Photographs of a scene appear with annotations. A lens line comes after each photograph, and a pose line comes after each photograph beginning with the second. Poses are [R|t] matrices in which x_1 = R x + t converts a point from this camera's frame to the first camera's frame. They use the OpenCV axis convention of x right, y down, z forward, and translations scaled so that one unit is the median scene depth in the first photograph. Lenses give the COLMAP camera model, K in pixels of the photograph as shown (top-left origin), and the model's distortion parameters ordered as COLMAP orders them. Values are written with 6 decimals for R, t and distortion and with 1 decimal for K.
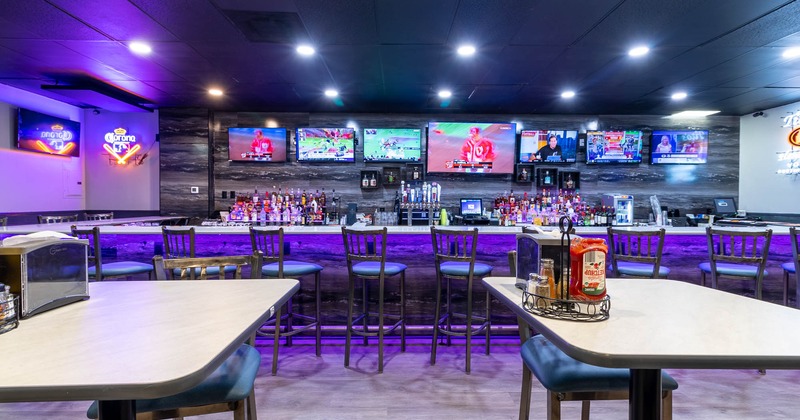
lens RADIAL K [[364.1, 0, 400.0], [0, 364.1, 210.0], [0, 0, 1]] dist [0.001847, 0.000293]
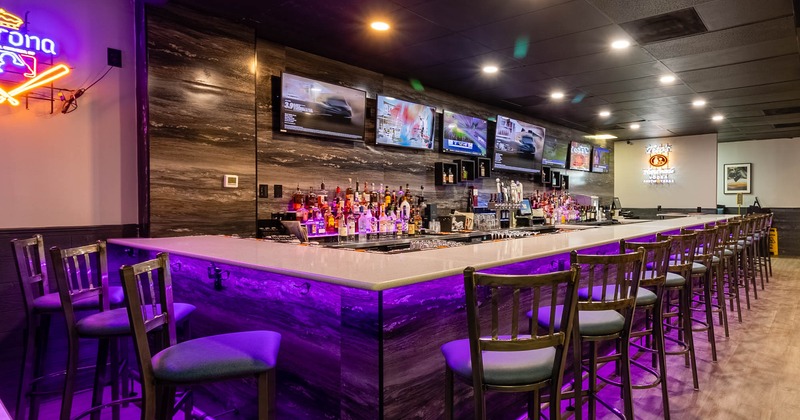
lens RADIAL K [[472.9, 0, 400.0], [0, 472.9, 210.0], [0, 0, 1]] dist [-0.000773, 0.000293]
pose [[0.638401, -0.019208, 0.769464, -0.923129], [0.018390, 0.999784, 0.009700, -0.016764], [-0.769484, 0.007958, 0.638616, 0.397477]]
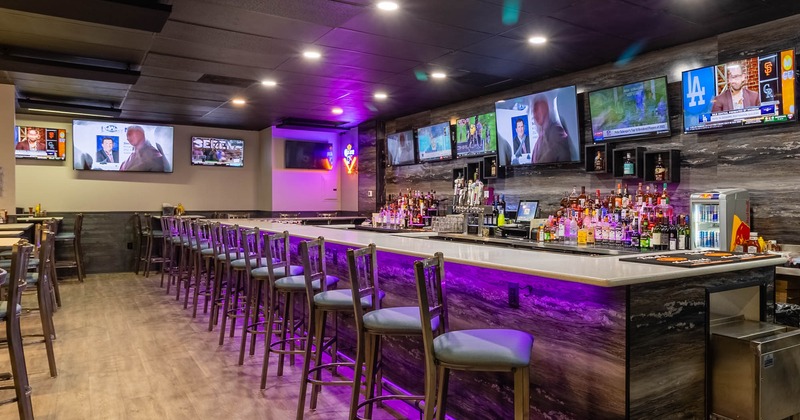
lens RADIAL K [[522.2, 0, 400.0], [0, 522.2, 210.0], [0, 0, 1]] dist [-0.000419, -0.000108]
pose [[0.528883, 0.010214, -0.848633, 0.865913], [-0.009652, 0.999935, 0.006019, -0.014923], [0.848640, 0.005008, 0.528948, 0.219400]]
